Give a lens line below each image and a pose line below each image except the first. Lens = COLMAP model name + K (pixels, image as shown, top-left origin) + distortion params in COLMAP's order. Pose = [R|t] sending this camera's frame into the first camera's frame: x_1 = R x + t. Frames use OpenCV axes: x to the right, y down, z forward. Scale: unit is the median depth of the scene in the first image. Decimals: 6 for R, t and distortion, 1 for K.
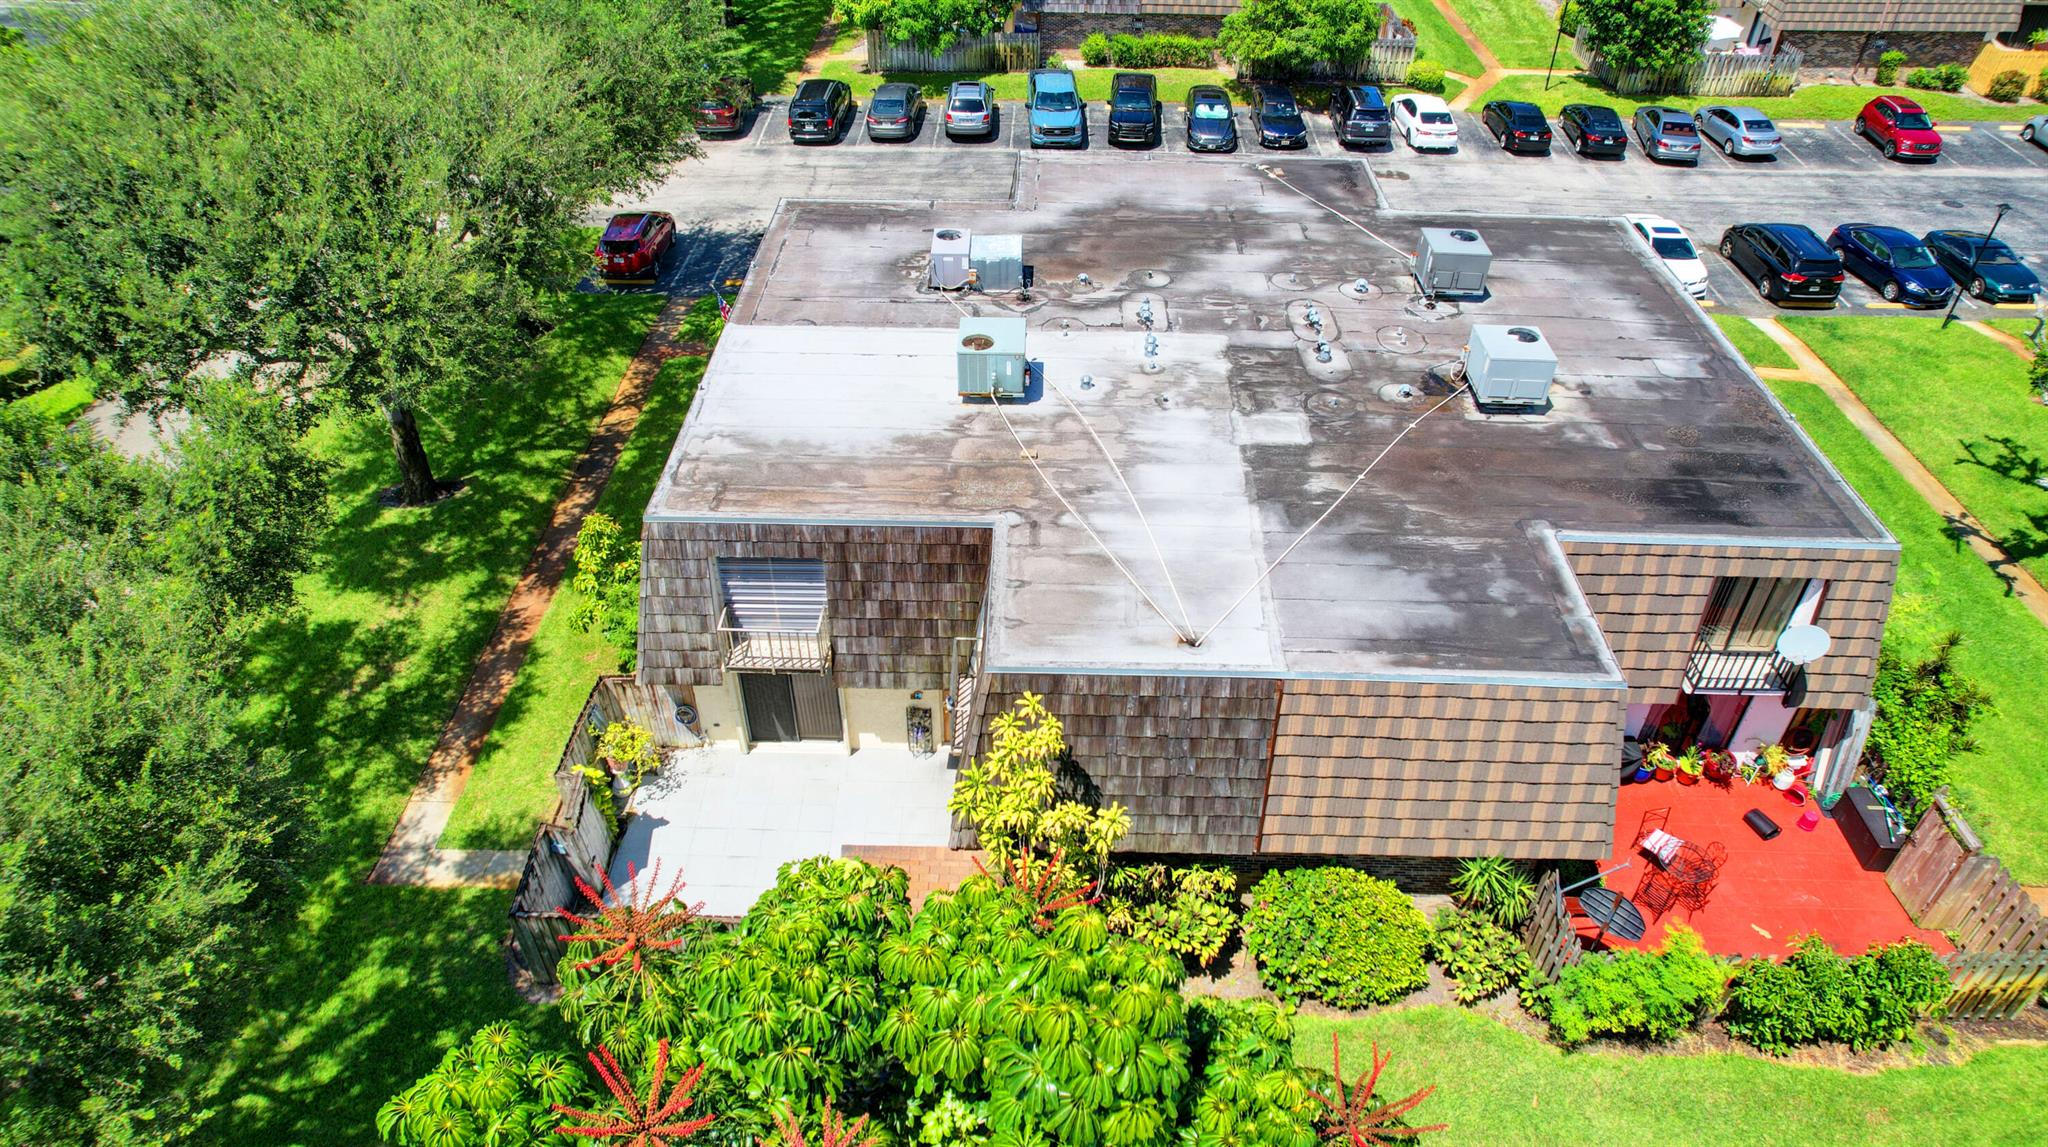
lens RADIAL K [[1299.7, 0, 1035.3], [0, 1299.7, 568.9], [0, 0, 1]] dist [-0.051199, 0.032748]
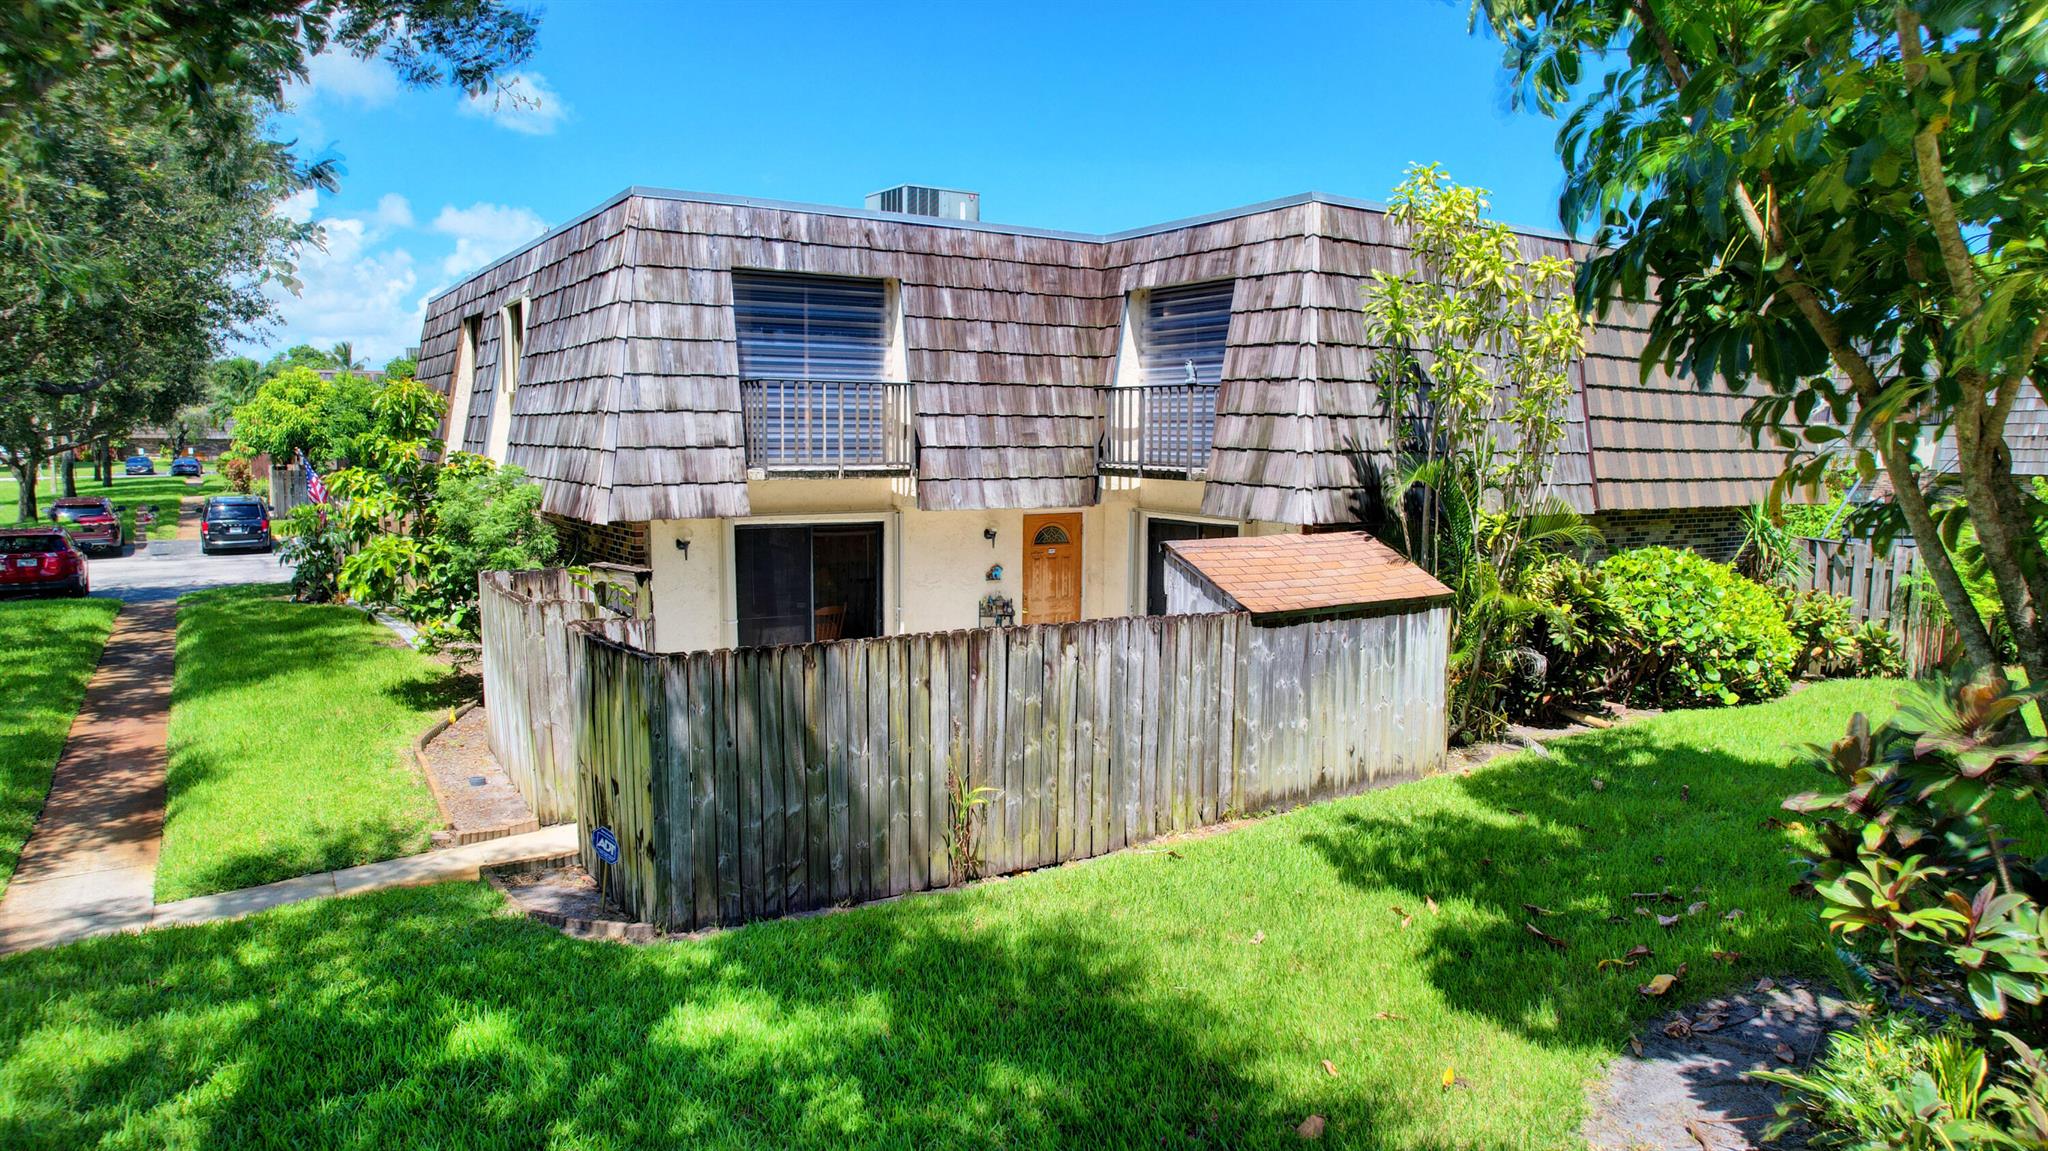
lens RADIAL K [[1299.7, 0, 1021.5], [0, 1299.7, 576.4], [0, 0, 1]] dist [-0.051199, 0.032748]
pose [[0.834205, -0.070396, 0.546943, -0.425730], [0.347367, 0.837392, -0.422031, 0.368978], [-0.428297, 0.542050, 0.723010, 0.509992]]
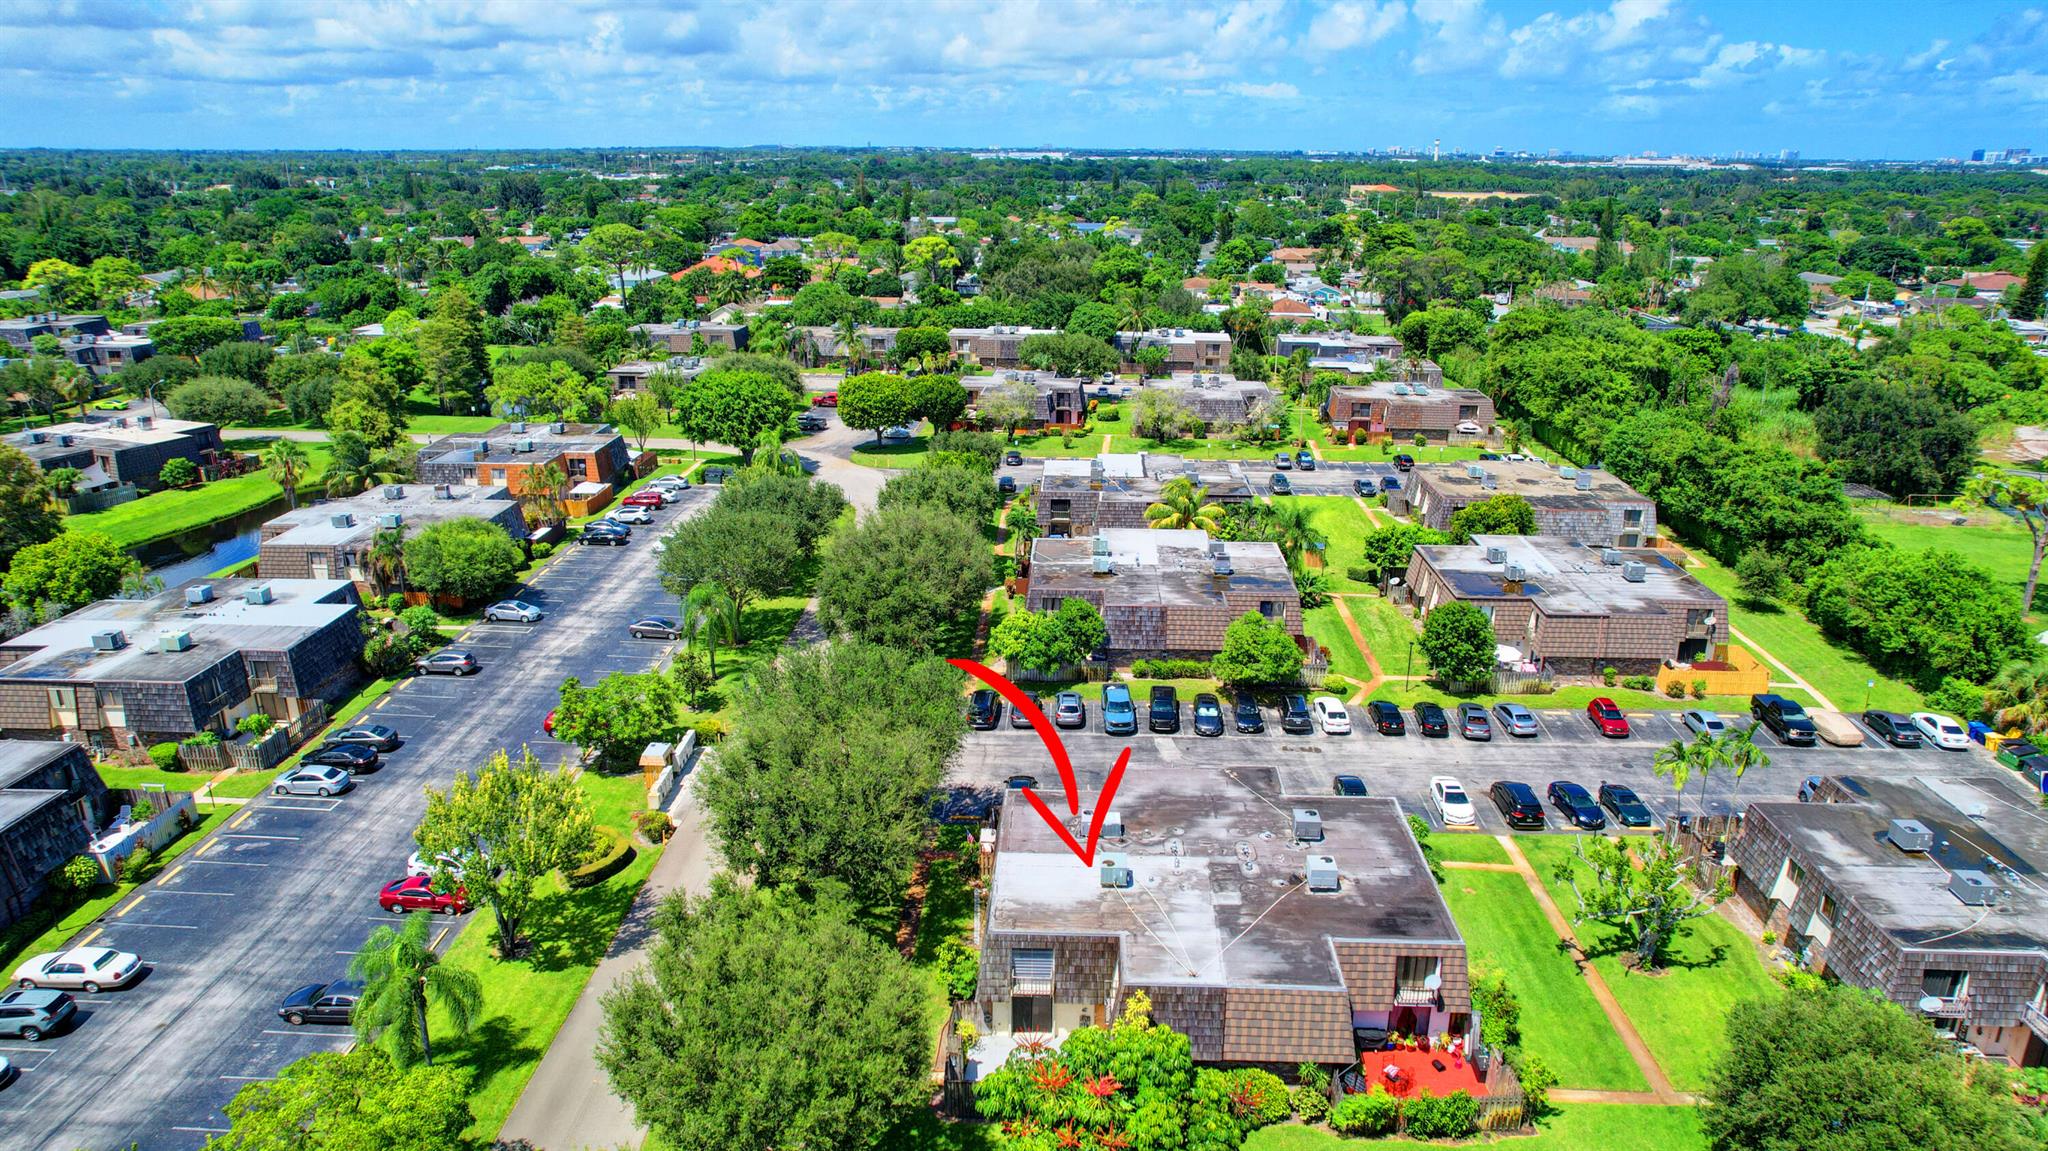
lens RADIAL K [[1299.7, 0, 1042.9], [0, 1299.7, 572.4], [0, 0, 1]] dist [-0.051199, 0.032748]
pose [[0.999901, 0.000374, -0.014072, -0.132035], [-0.005190, 0.939031, -0.343793, 0.156570], [0.013086, 0.343832, 0.938940, -1.514667]]
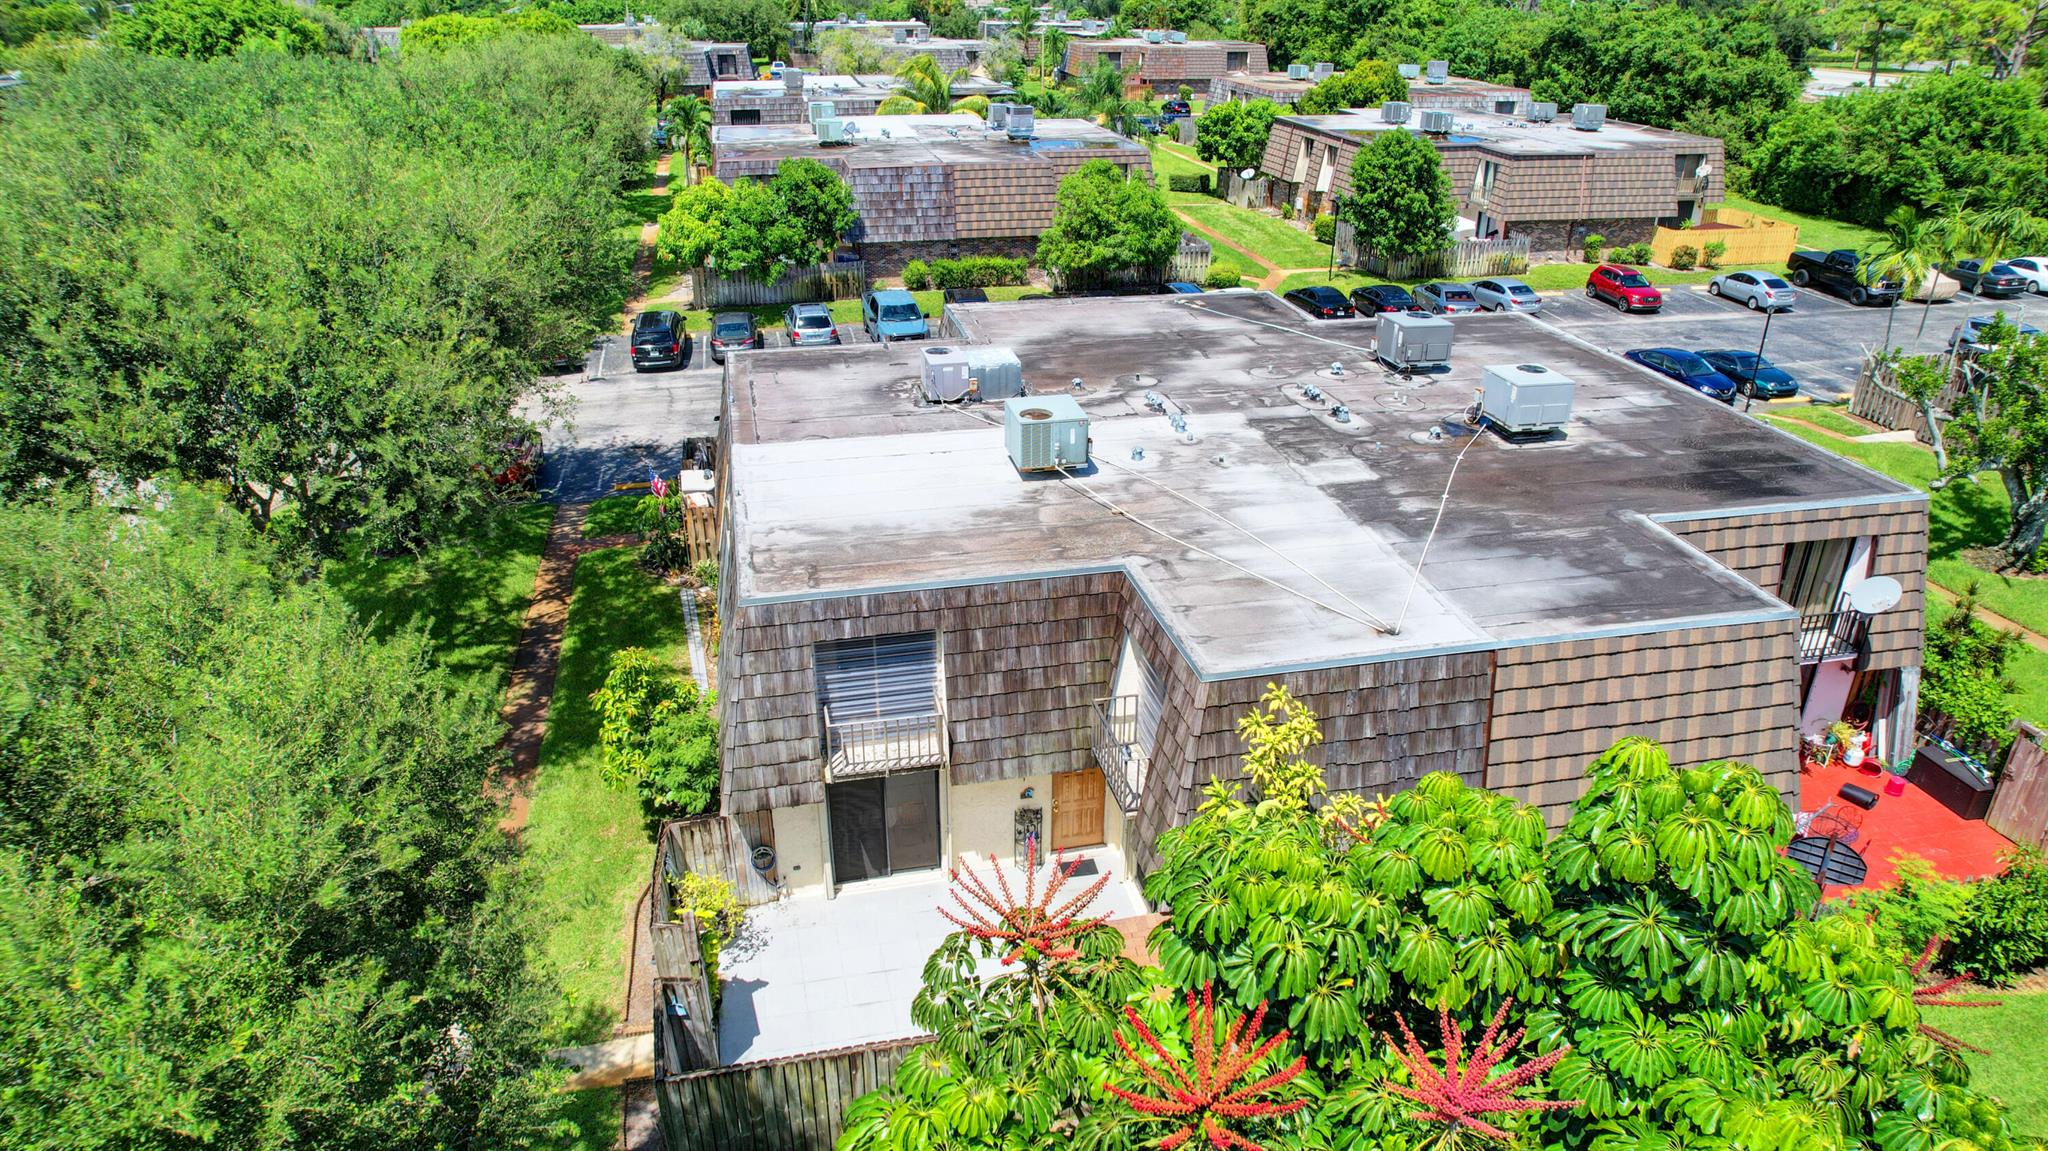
lens RADIAL K [[1299.7, 0, 1035.0], [0, 1299.7, 563.0], [0, 0, 1]] dist [-0.051199, 0.032748]
pose [[0.970638, -0.105791, 0.216031, -0.255735], [0.152546, 0.965119, -0.212777, 0.131690], [-0.185986, 0.239484, 0.952920, 0.106346]]
